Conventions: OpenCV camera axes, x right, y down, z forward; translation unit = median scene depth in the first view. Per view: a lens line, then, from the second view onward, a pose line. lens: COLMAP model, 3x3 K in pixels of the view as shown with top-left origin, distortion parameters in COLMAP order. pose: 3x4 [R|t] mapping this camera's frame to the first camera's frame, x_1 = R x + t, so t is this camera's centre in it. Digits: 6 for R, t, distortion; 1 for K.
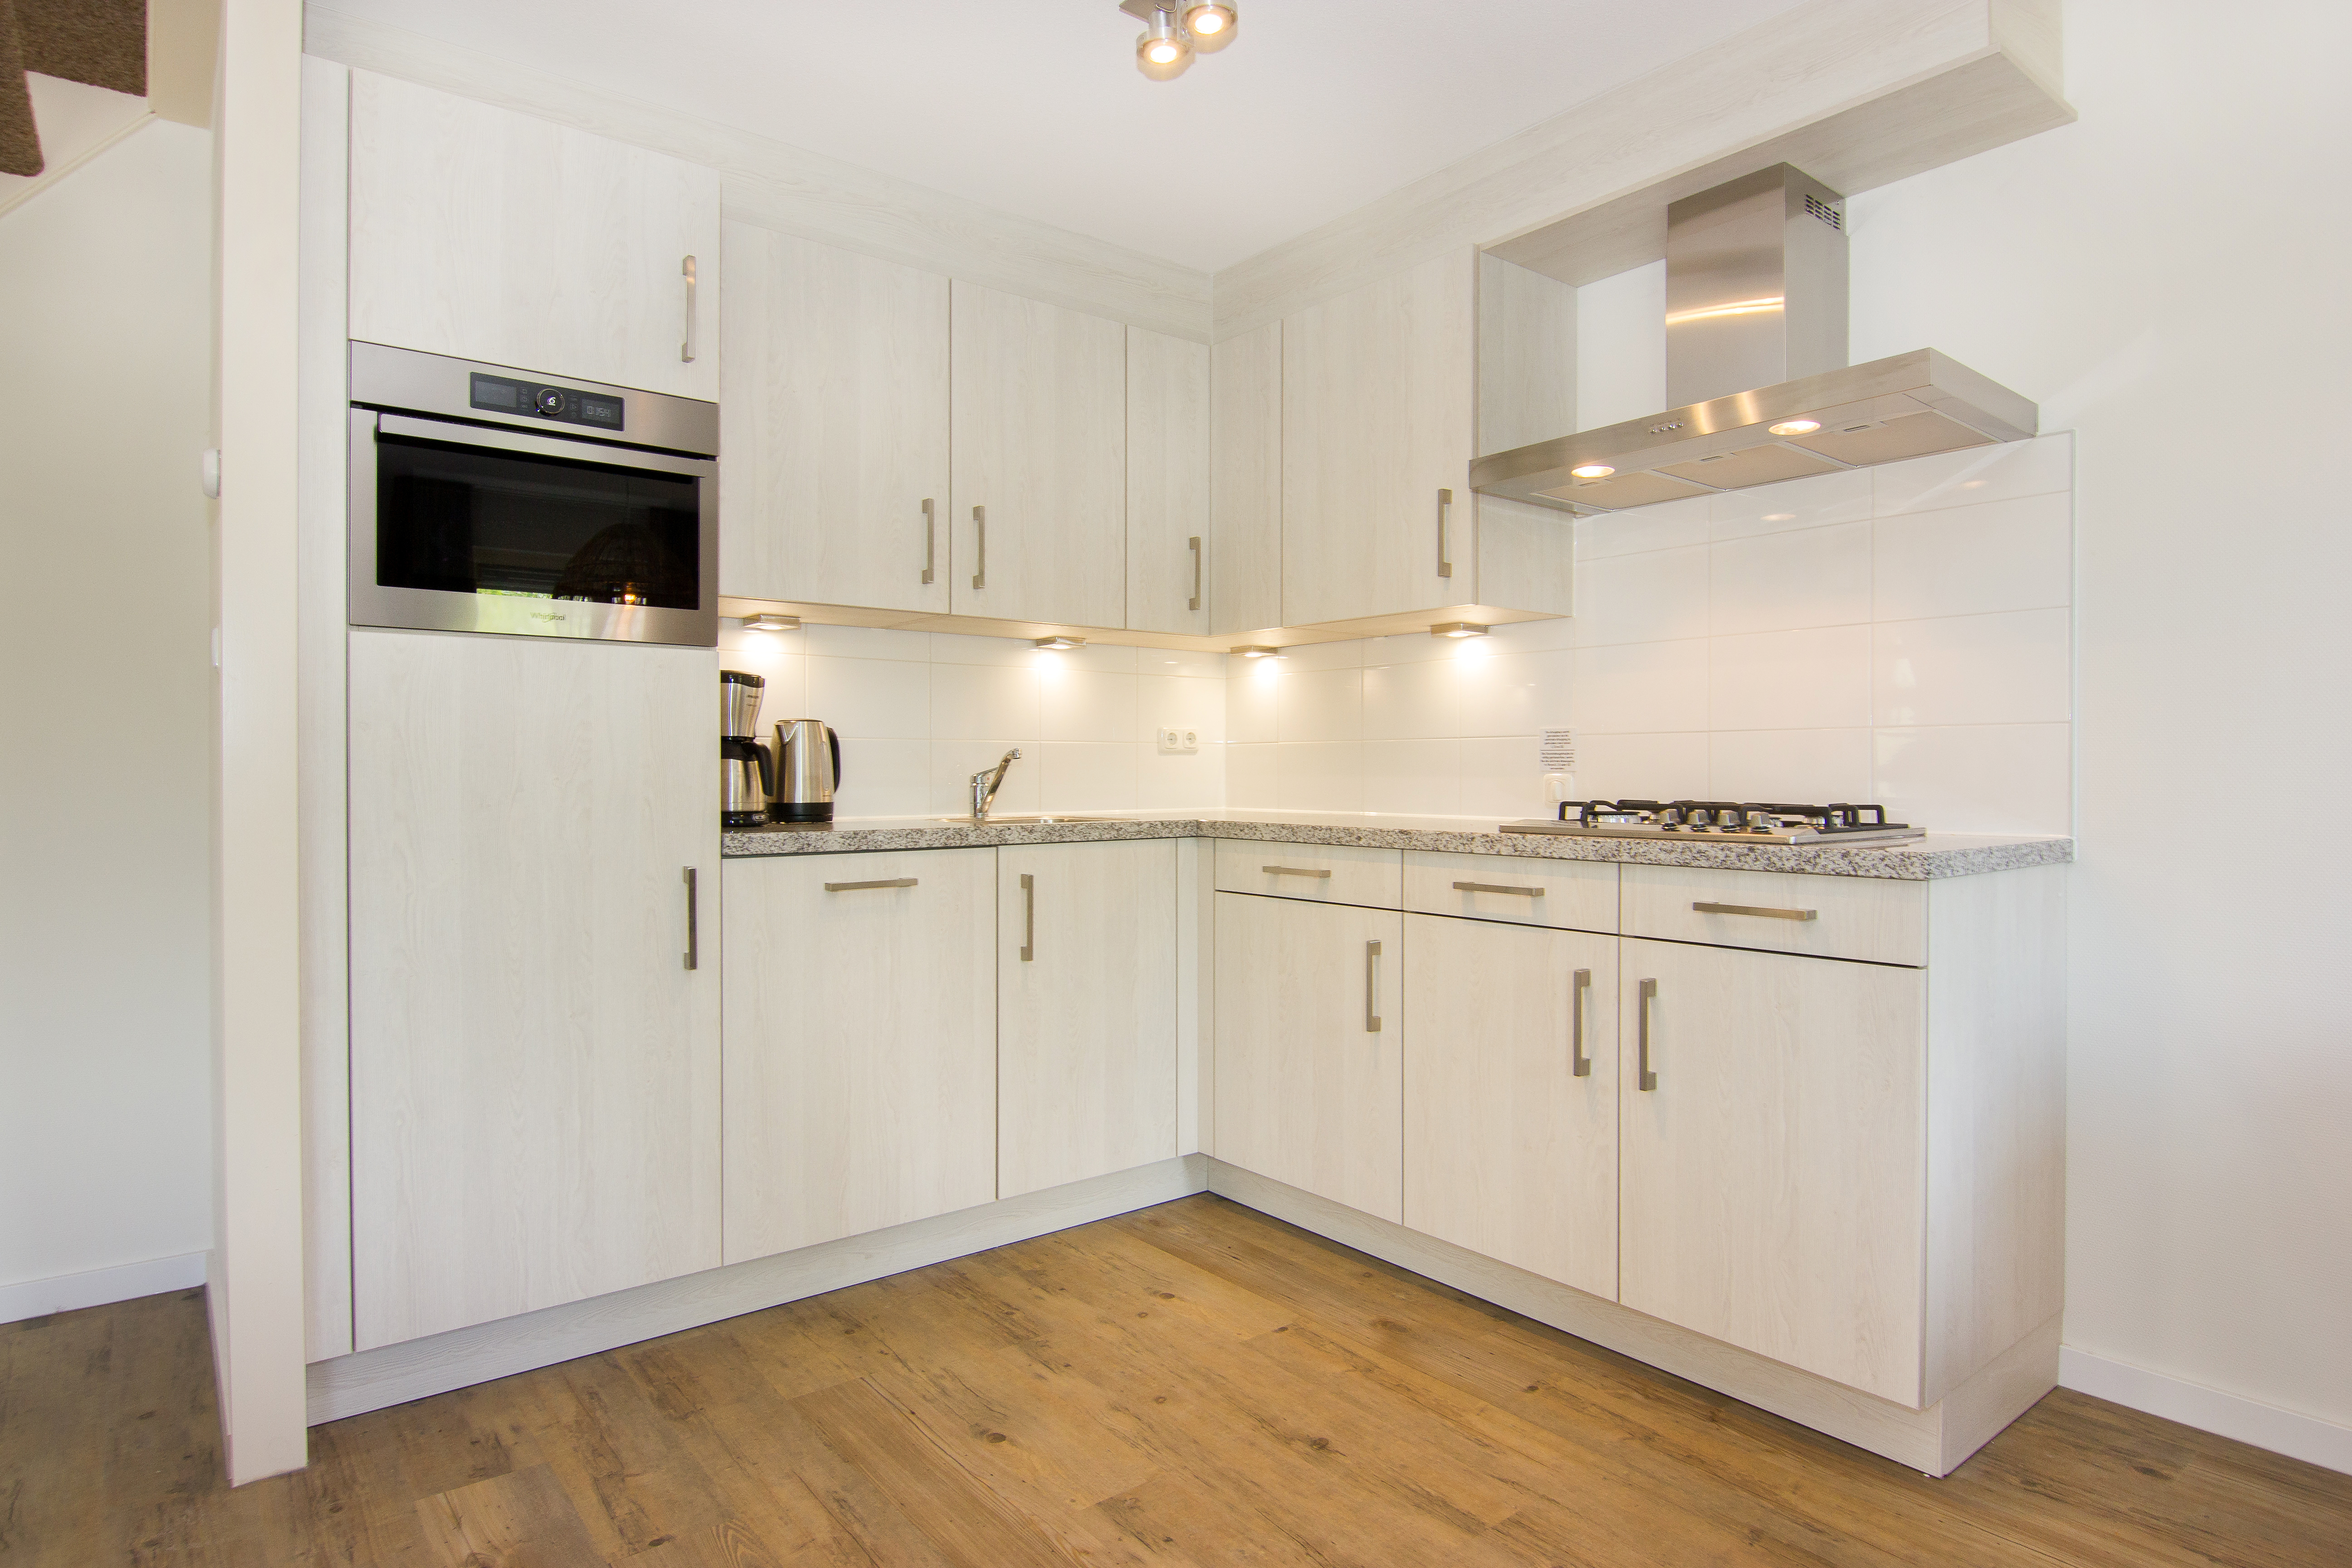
lens RADIAL K [[1286.8, 0, 1176.0], [0, 1286.8, 784.0], [0, 0, 1]] dist [0.000110, -0.000084]
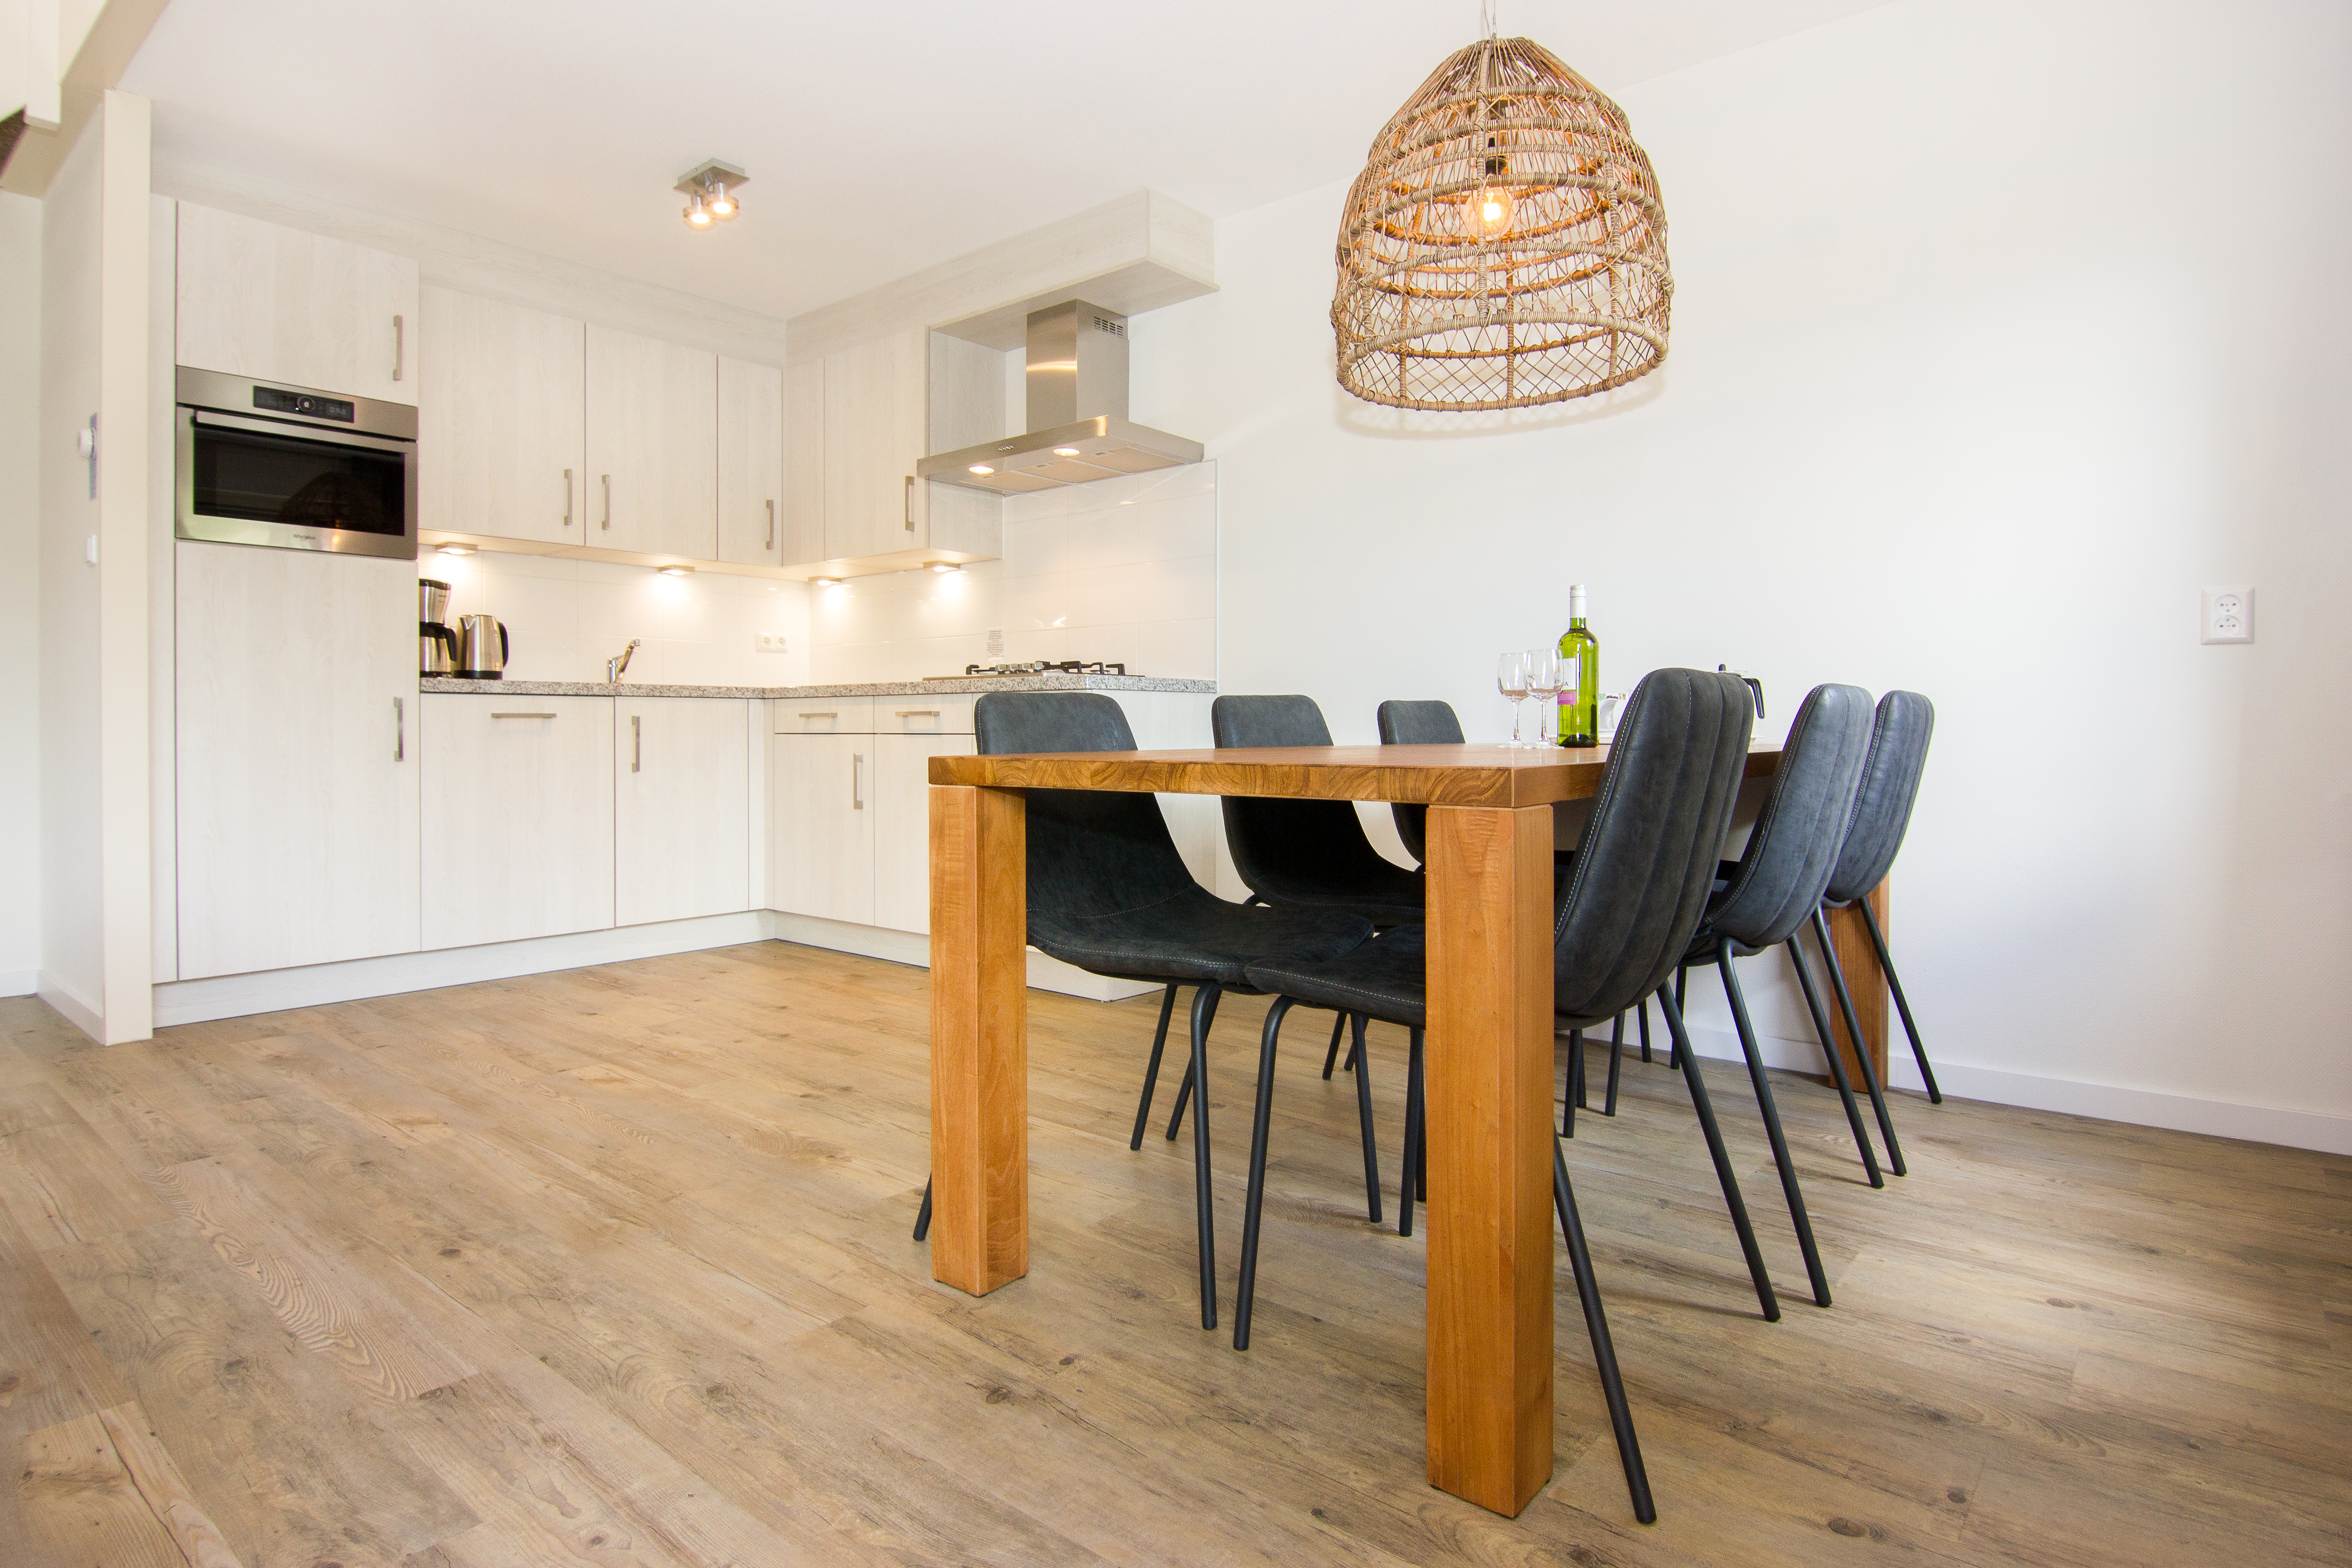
lens RADIAL K [[1264.5, 0, 1168.7], [0, 1264.5, 754.9], [0, 0, 1]] dist [-0.003152, -0.017682]
pose [[0.981767, -0.002256, 0.190073, 0.226993], [0.000793, 0.999969, 0.007771, 0.107868], [-0.190085, -0.007478, 0.981739, -0.616625]]
